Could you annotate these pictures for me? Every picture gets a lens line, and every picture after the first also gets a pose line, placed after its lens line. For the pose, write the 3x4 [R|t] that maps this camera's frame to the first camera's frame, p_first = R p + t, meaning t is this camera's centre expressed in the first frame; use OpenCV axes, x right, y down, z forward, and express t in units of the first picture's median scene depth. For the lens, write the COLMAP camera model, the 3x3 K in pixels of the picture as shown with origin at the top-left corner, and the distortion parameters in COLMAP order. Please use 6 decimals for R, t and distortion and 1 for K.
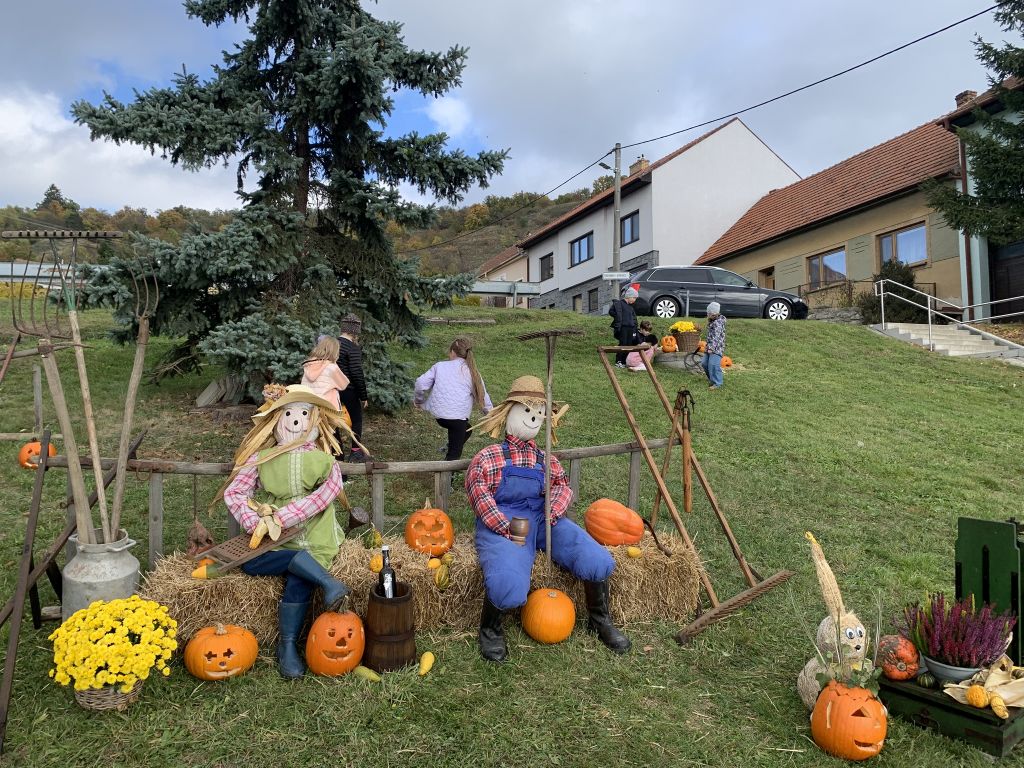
lens RADIAL K [[782.1, 0, 510.8], [0, 782.1, 370.6], [0, 0, 1]] dist [0.103186, -0.144031]
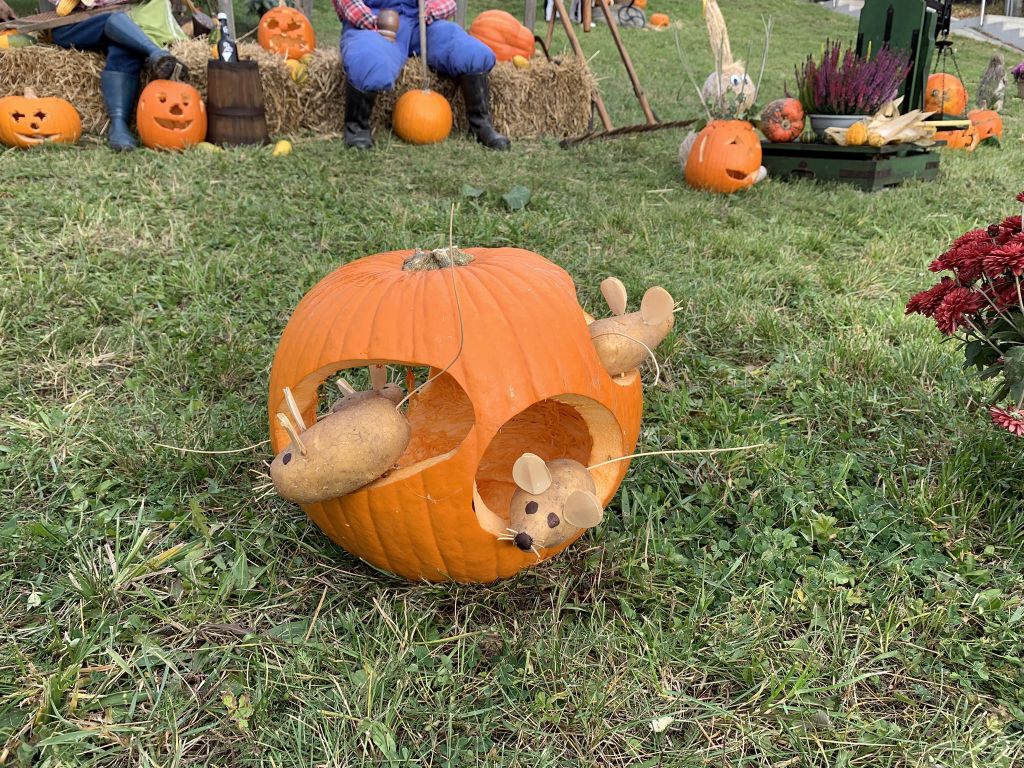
lens RADIAL K [[805.5, 0, 513.8], [0, 805.5, 343.2], [0, 0, 1]] dist [-0.000088, 0.063960]
pose [[0.996959, -0.021098, 0.075018, 0.069862], [-0.001275, 0.958106, 0.286411, 0.263263], [-0.077918, -0.285635, 0.955166, 0.028373]]
